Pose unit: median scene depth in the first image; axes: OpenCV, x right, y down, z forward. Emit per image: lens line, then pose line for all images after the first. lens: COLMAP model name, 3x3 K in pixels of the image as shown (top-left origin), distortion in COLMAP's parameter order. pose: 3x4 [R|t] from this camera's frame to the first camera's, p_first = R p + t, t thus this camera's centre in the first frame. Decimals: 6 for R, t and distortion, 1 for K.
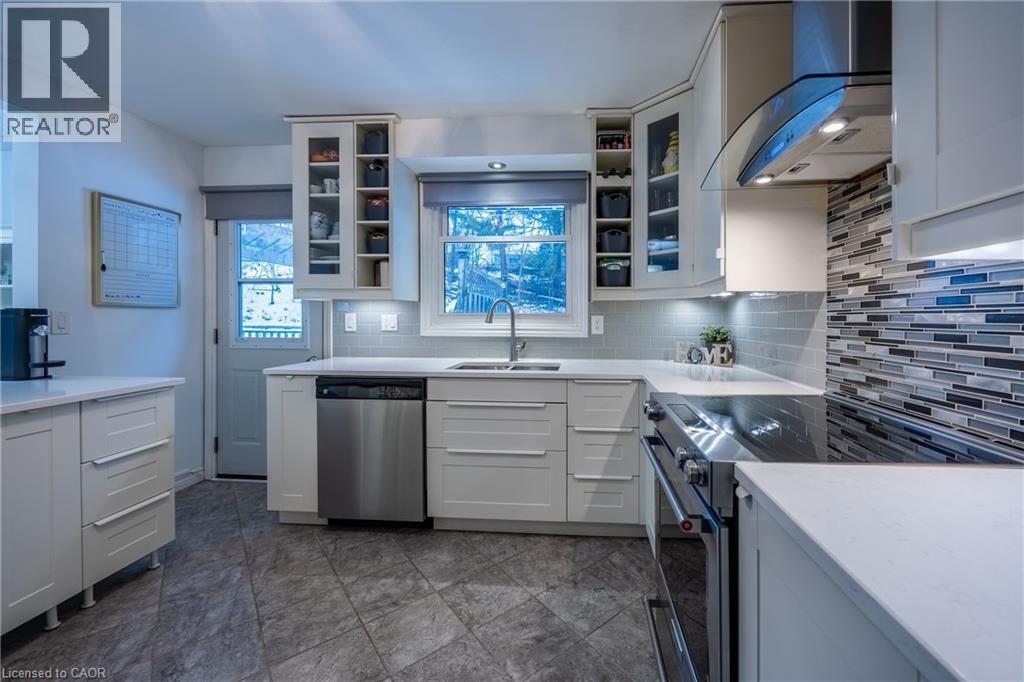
lens RADIAL K [[405.8, 0, 557.3], [0, 405.8, 321.4], [0, 0, 1]] dist [0.001391, -0.000264]
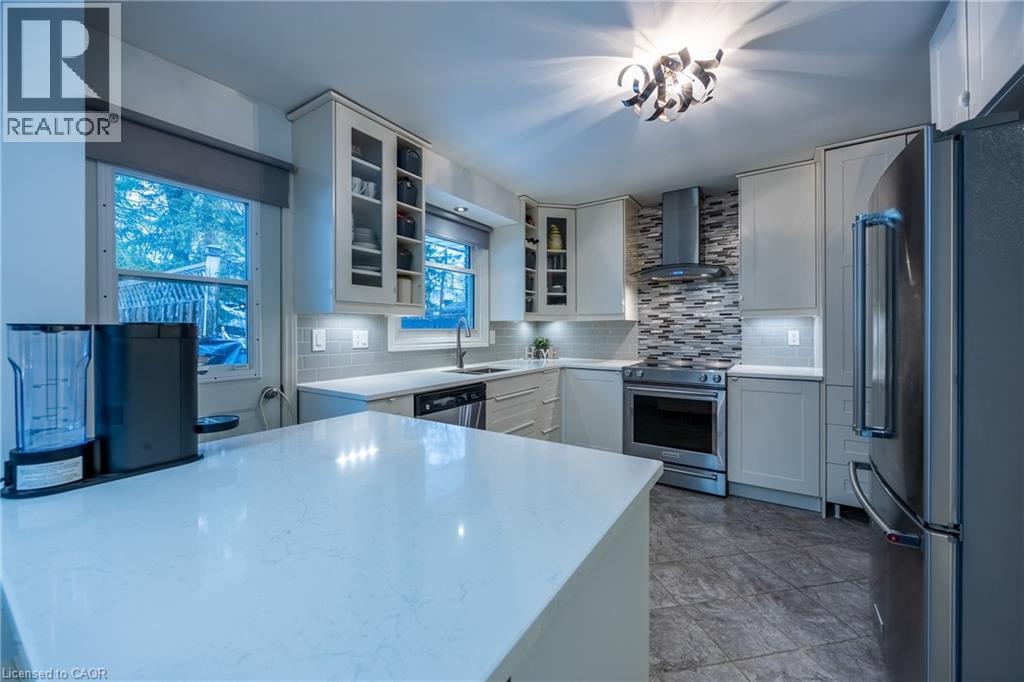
lens RADIAL K [[405.8, 0, 504.3], [0, 405.8, 336.0], [0, 0, 1]] dist [0.001391, -0.000264]
pose [[0.505966, -0.015910, 0.862407, -1.218019], [0.013076, 0.999856, 0.010775, -0.011602], [-0.862455, 0.005825, 0.506101, 0.285469]]
